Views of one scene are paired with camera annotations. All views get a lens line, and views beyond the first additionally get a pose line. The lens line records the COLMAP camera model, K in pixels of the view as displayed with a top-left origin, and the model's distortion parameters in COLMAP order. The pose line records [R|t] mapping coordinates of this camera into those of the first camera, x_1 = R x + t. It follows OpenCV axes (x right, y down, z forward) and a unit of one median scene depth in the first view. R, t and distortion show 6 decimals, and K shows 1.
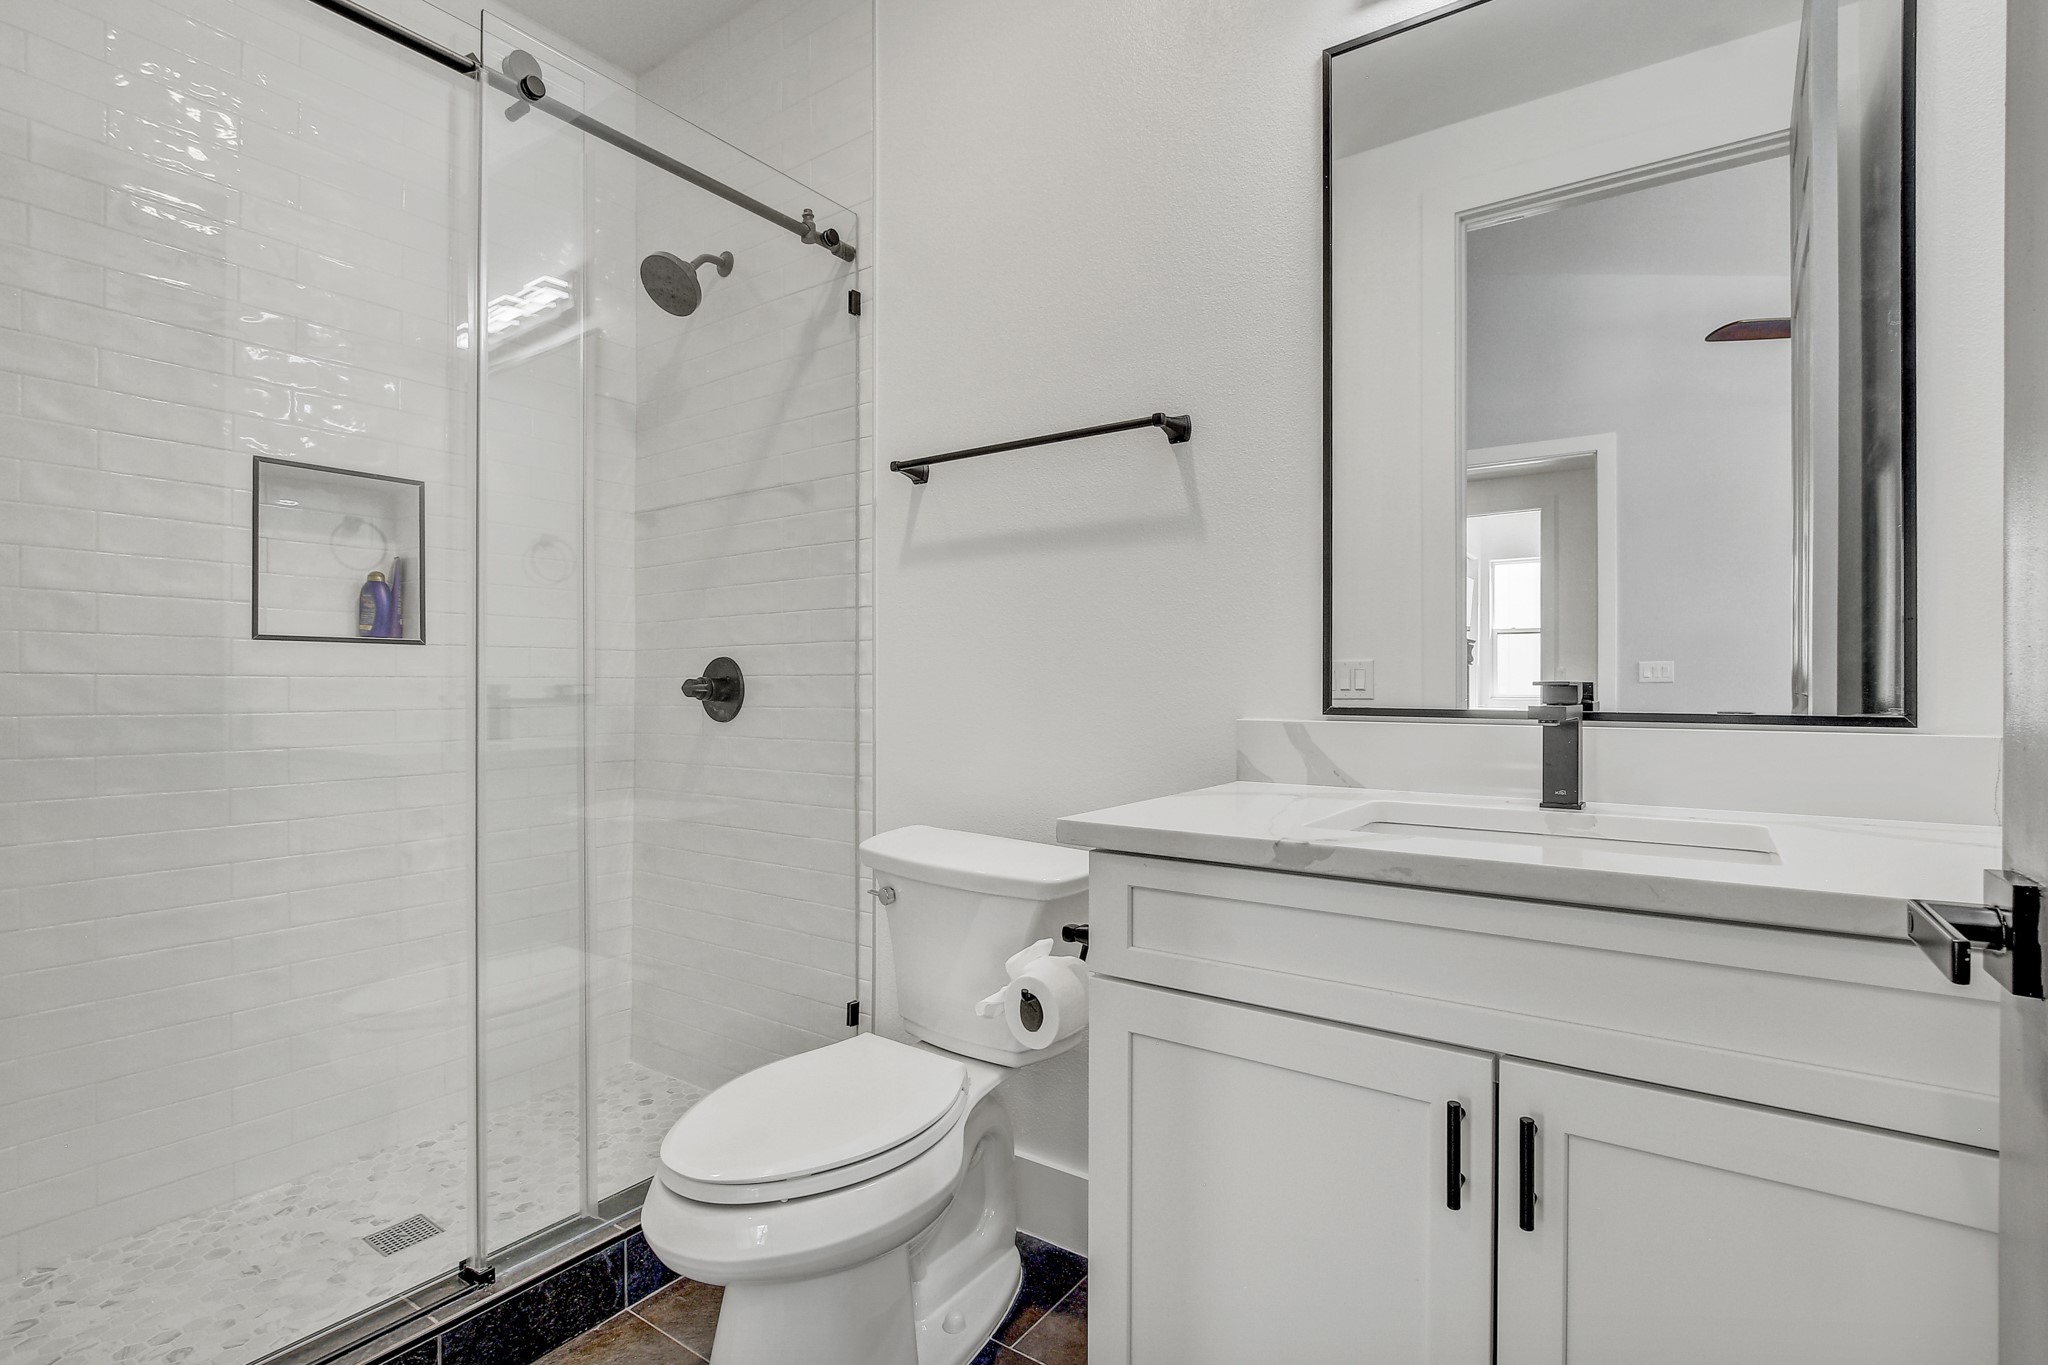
lens RADIAL K [[951.9, 0, 1025.9], [0, 951.9, 684.2], [0, 0, 1]] dist [-0.013216, -0.000537]
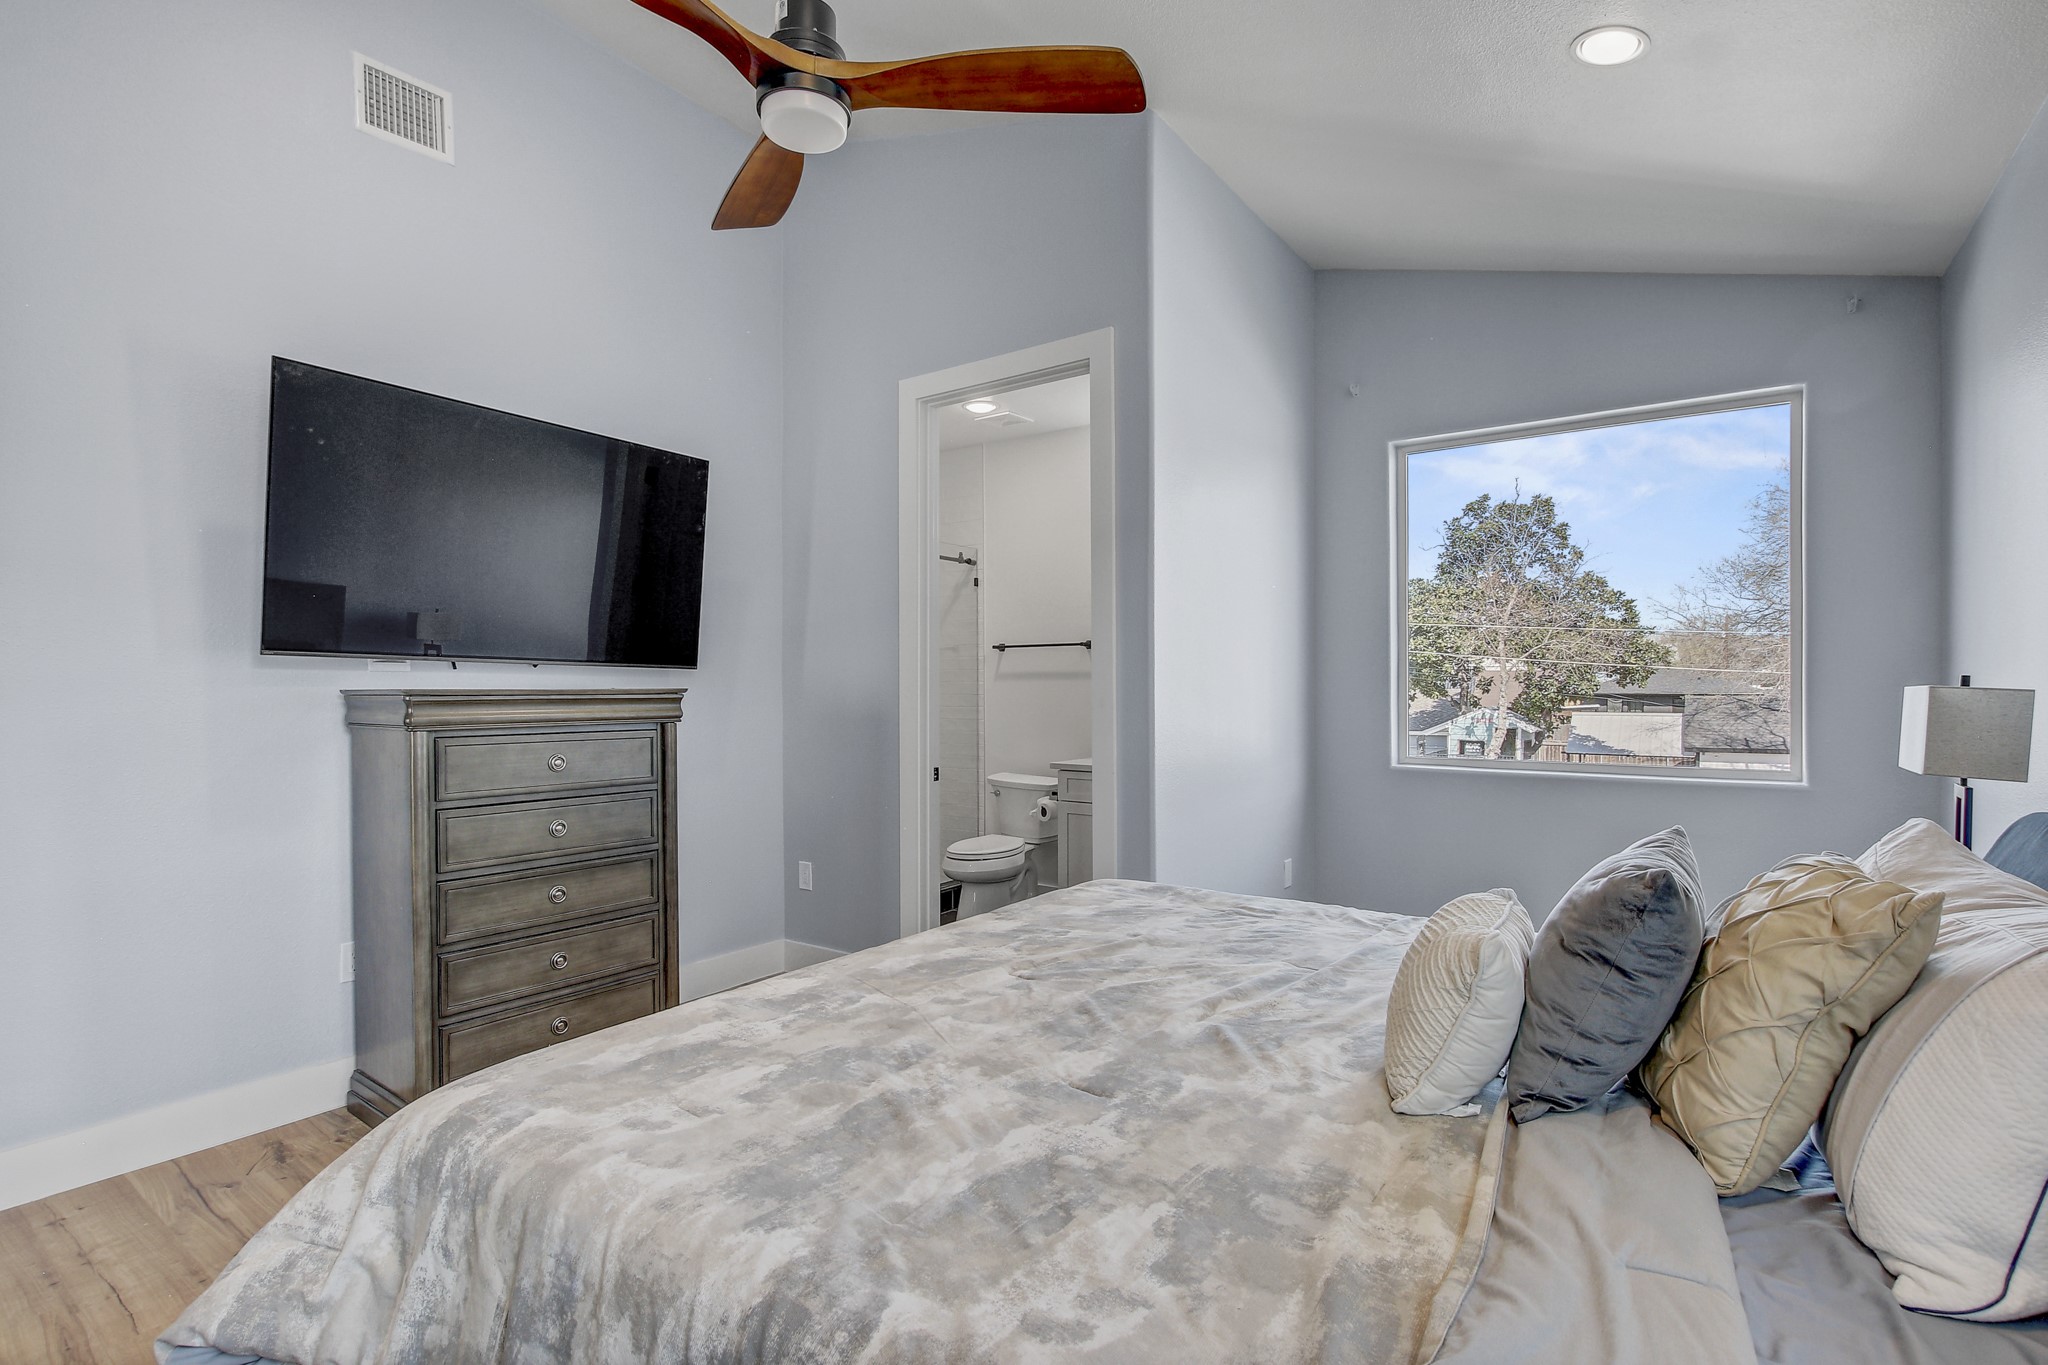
lens RADIAL K [[951.9, 0, 1024.1], [0, 951.9, 685.7], [0, 0, 1]] dist [-0.013216, -0.000537]
pose [[0.999913, -0.007540, -0.010850, -0.017167], [0.007512, 0.999968, -0.002635, -0.103083], [0.010869, 0.002554, 0.999938, -1.785383]]
